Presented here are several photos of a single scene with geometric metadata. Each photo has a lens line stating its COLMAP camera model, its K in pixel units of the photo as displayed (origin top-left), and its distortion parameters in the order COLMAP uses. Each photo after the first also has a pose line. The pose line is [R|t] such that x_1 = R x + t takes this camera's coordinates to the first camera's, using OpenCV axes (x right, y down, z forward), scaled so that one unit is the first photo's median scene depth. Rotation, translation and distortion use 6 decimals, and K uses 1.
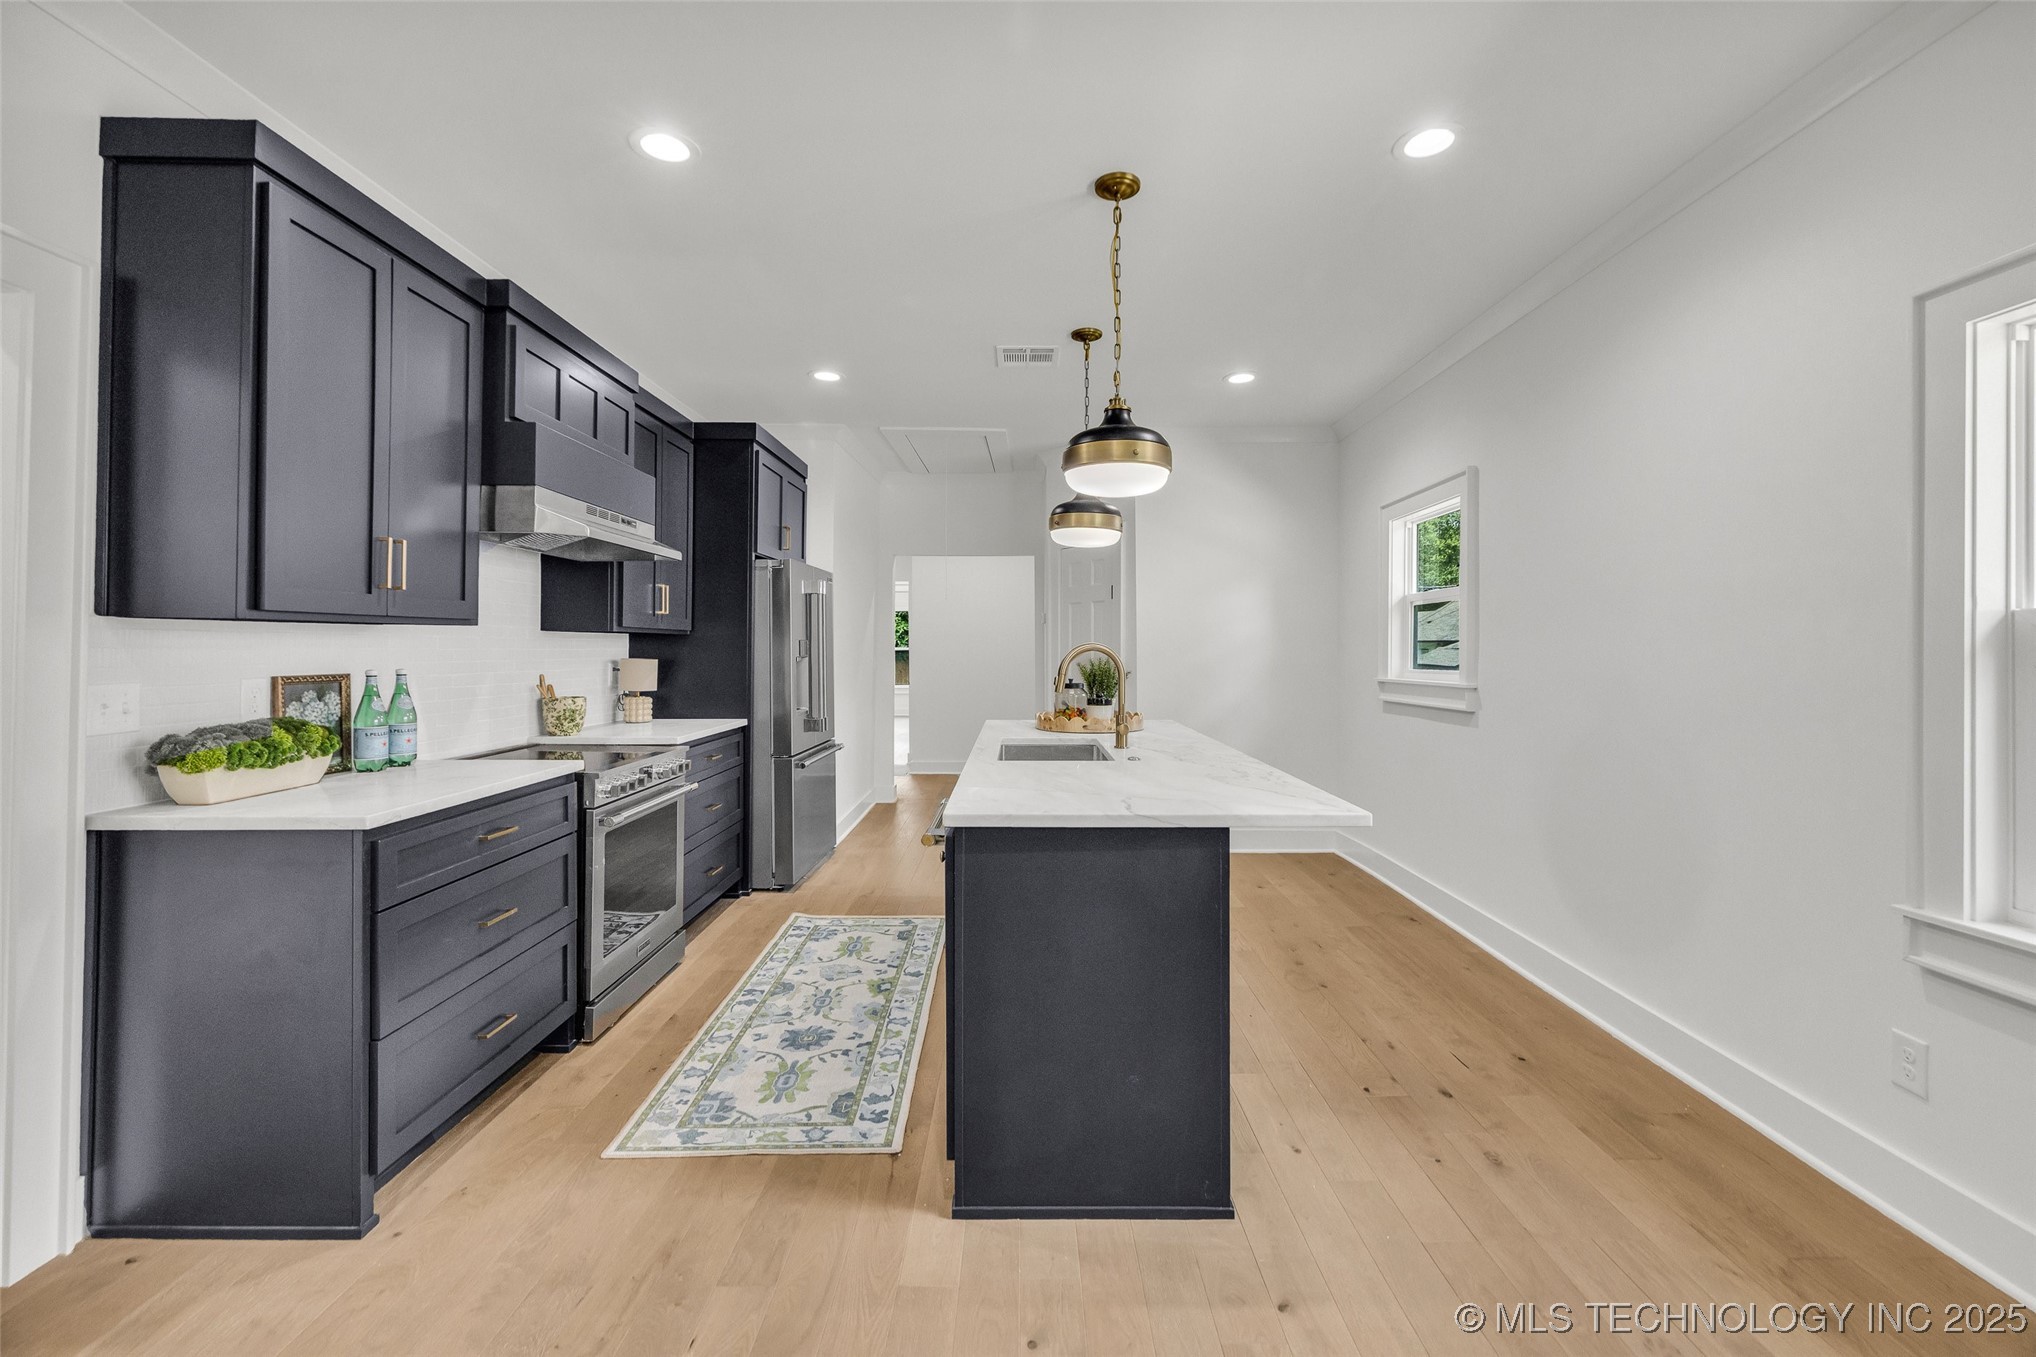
lens RADIAL K [[858.0, 0, 1022.6], [0, 858.0, 648.3], [0, 0, 1]] dist [0.001129, 0.000628]
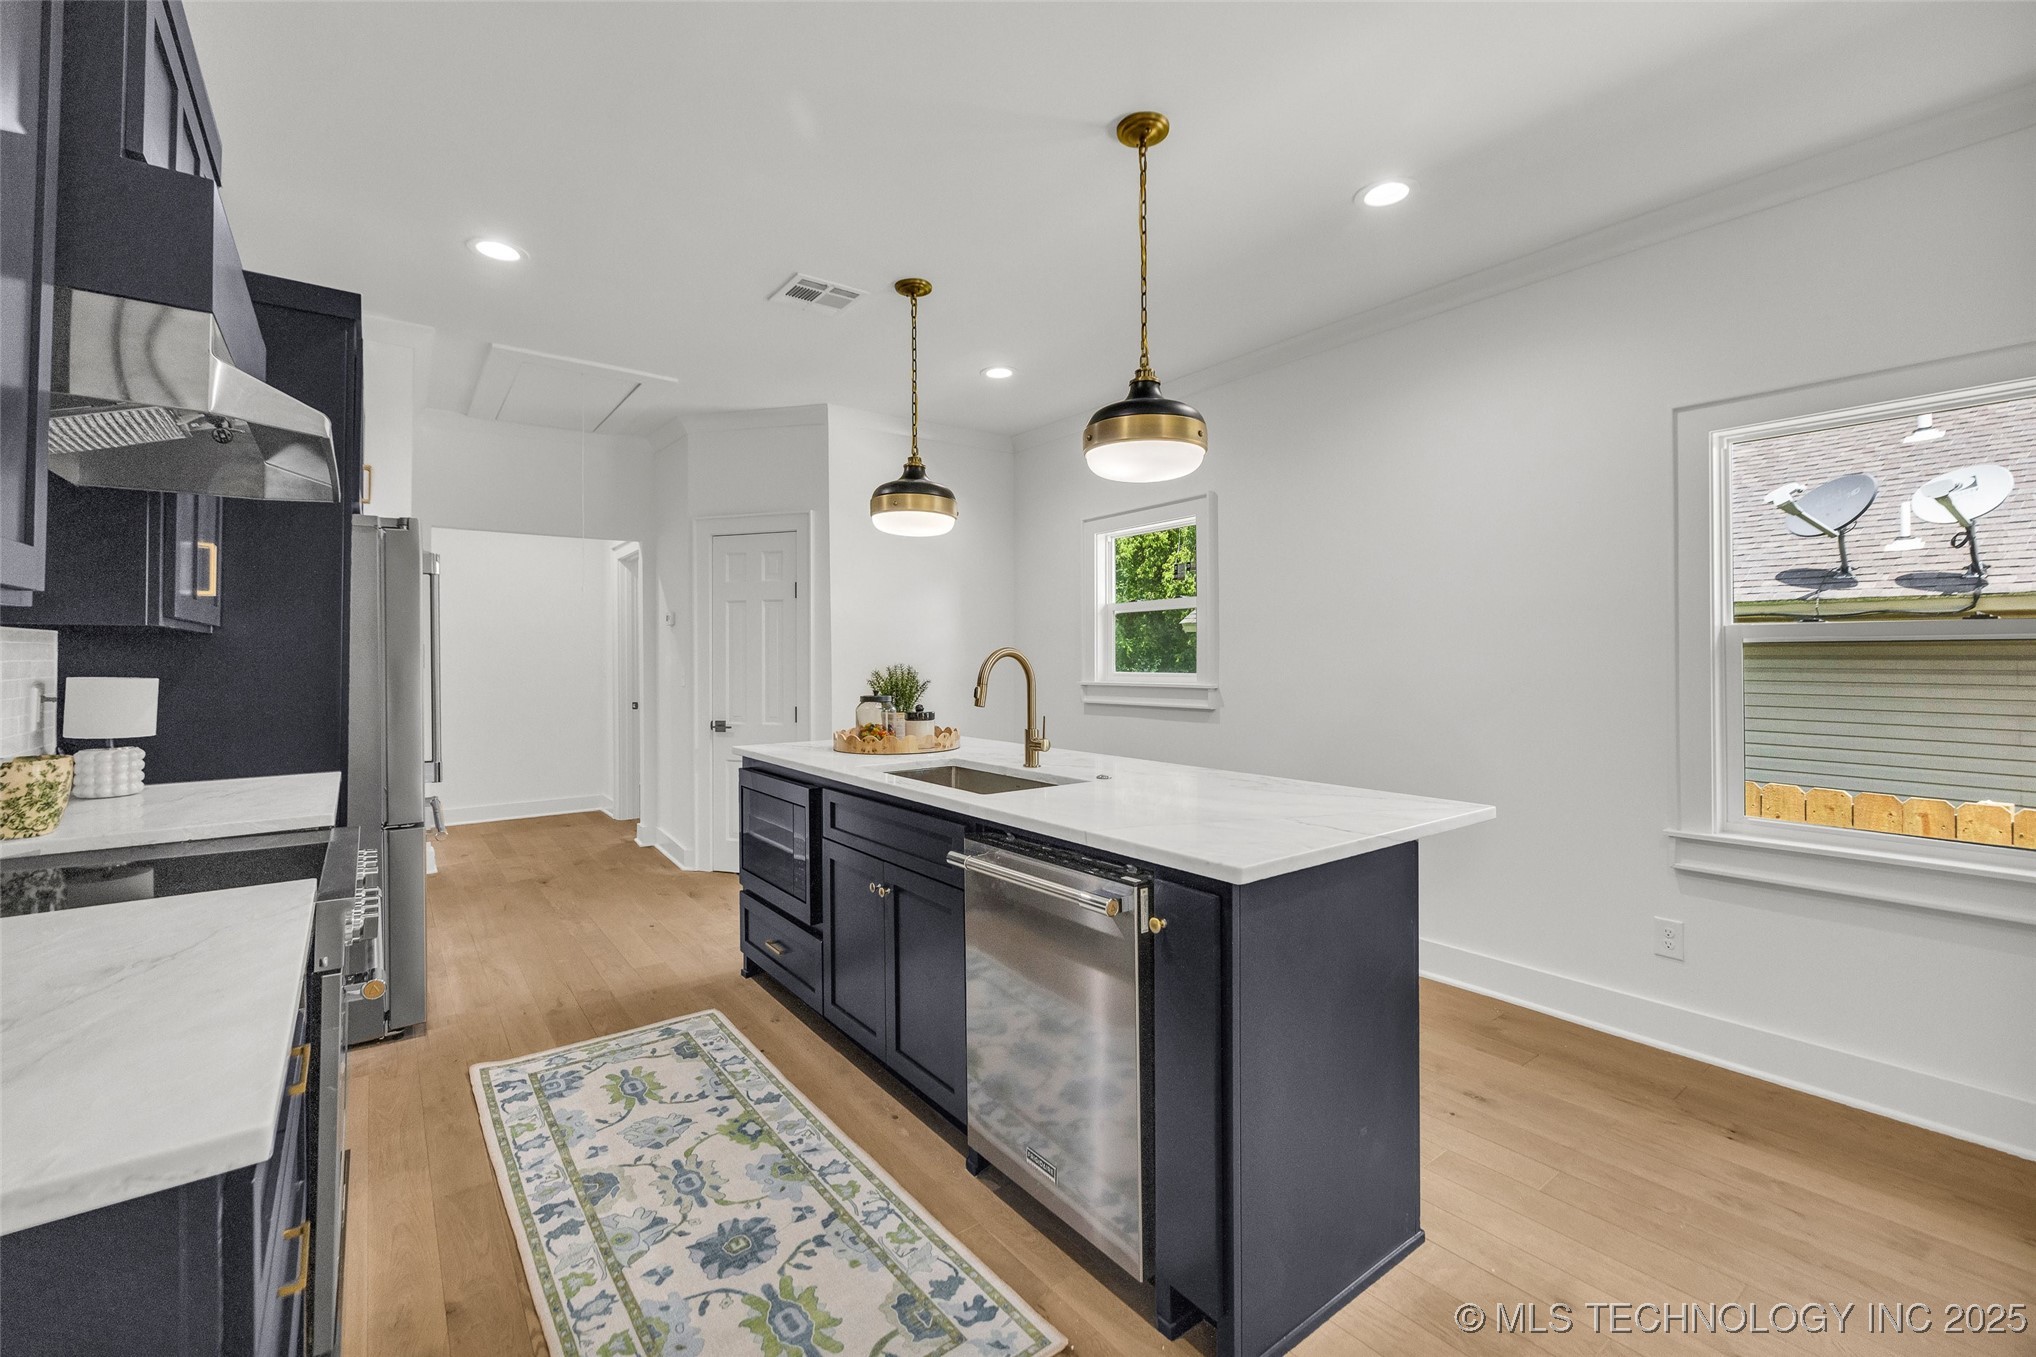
lens RADIAL K [[855.2, 0, 1013.8], [0, 855.2, 654.6], [0, 0, 1]] dist [0.001583, 0.000360]
pose [[0.797484, -0.004253, 0.603326, -0.447163], [0.005187, 0.999987, 0.000193, 0.000936], [-0.603318, 0.002975, 0.797495, 0.323592]]
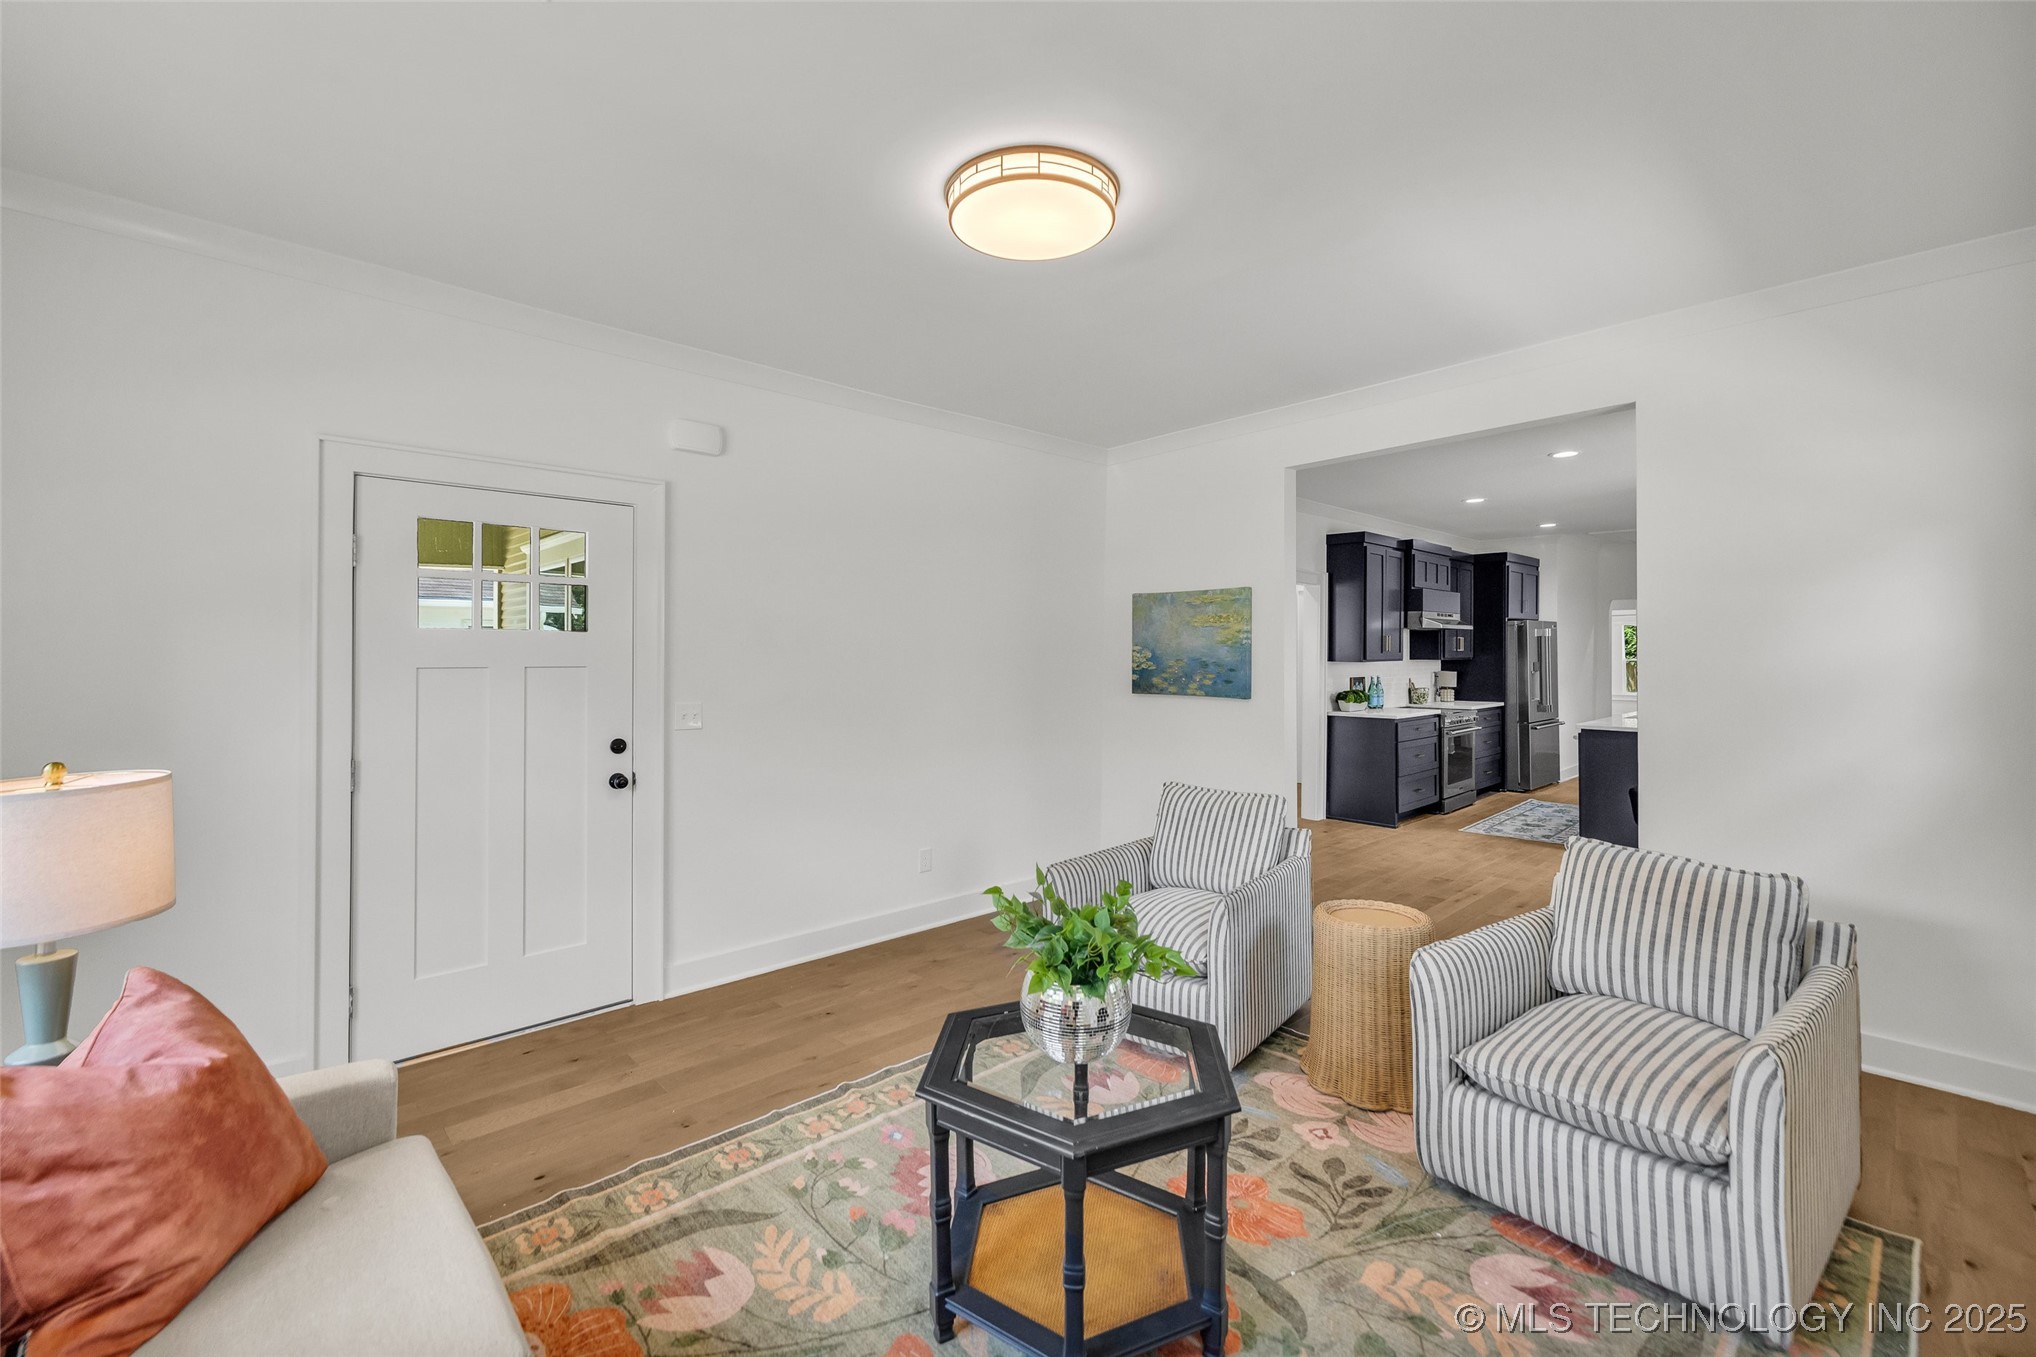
lens RADIAL K [[858.0, 0, 1022.6], [0, 858.0, 648.3], [0, 0, 1]] dist [0.001129, 0.000628]
pose [[0.690936, -0.007278, -0.722879, 0.499024], [0.003170, 0.999970, -0.007038, -0.045959], [0.722909, 0.002571, 0.690939, -1.695831]]
